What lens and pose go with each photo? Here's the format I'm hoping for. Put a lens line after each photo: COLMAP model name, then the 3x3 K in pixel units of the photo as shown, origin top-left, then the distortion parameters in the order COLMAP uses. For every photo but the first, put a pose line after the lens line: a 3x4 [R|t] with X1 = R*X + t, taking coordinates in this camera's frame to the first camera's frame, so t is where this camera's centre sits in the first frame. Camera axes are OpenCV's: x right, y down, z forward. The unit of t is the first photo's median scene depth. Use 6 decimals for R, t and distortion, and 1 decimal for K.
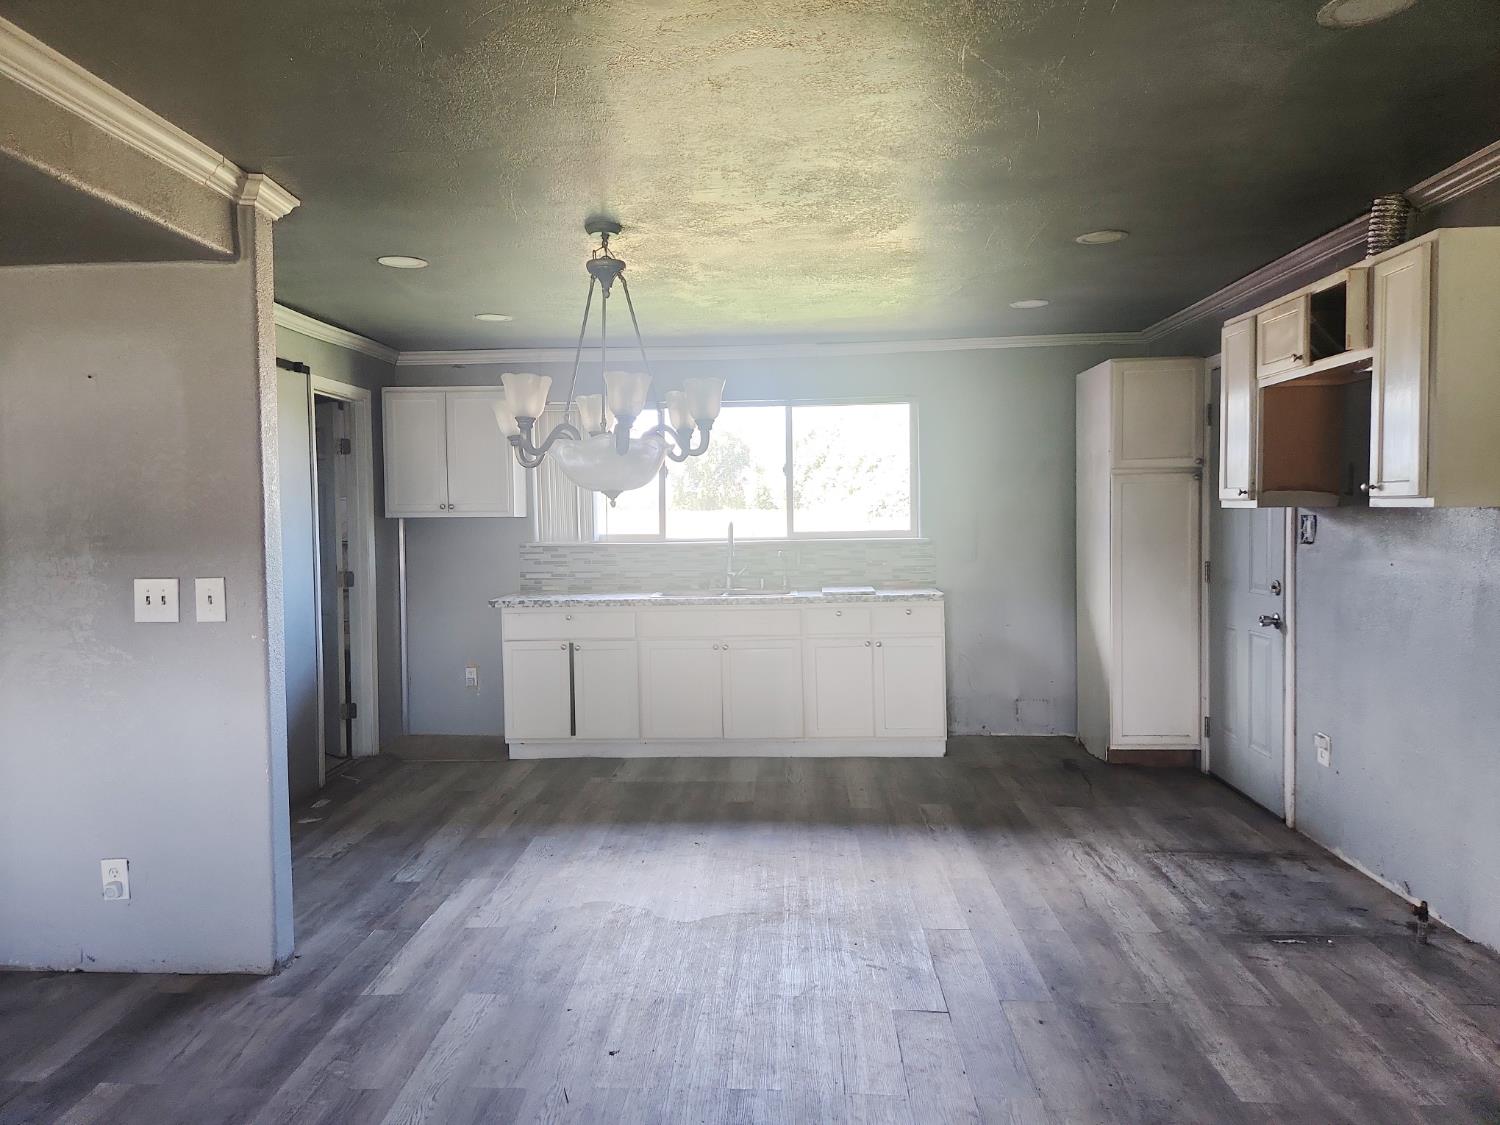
lens RADIAL K [[1034.8, 0, 740.0], [0, 1034.8, 551.9], [0, 0, 1]] dist [0.068000, -0.058257]
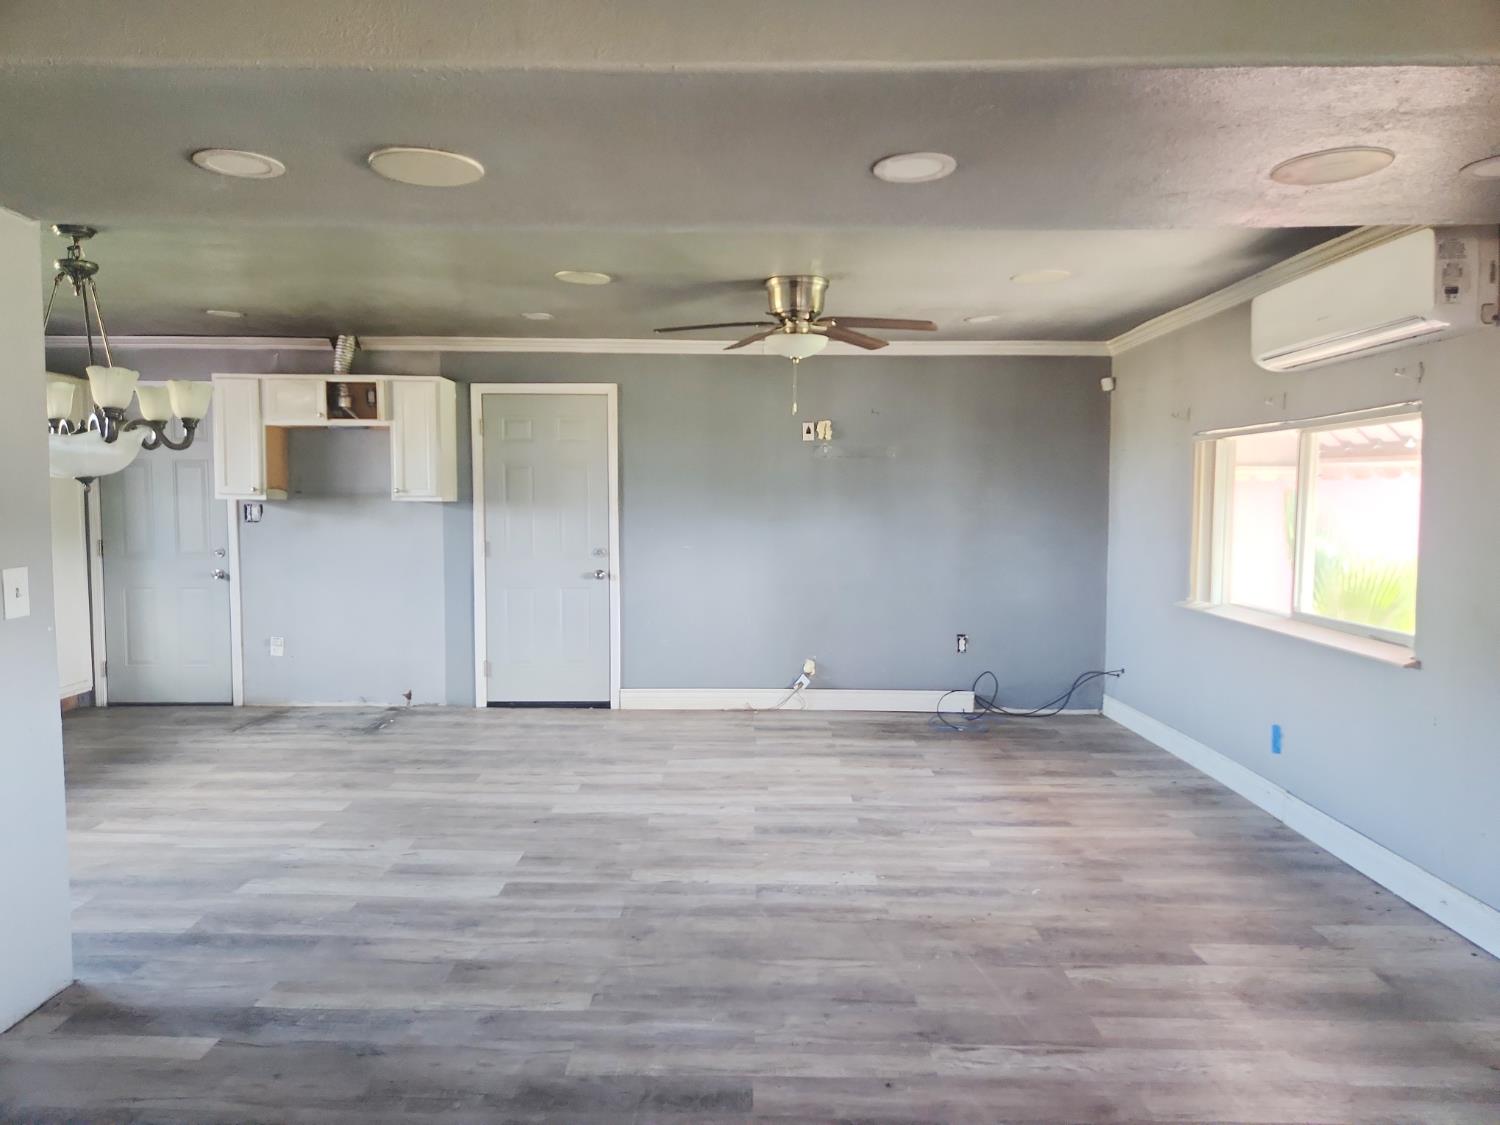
lens RADIAL K [[987.3, 0, 753.8], [0, 987.3, 547.6], [0, 0, 1]] dist [0.047504, -0.029073]
pose [[-0.040555, -0.038909, 0.998419, -1.214903], [0.040345, 0.998363, 0.040545, -0.000430], [-0.998362, 0.041926, -0.038919, 0.361339]]
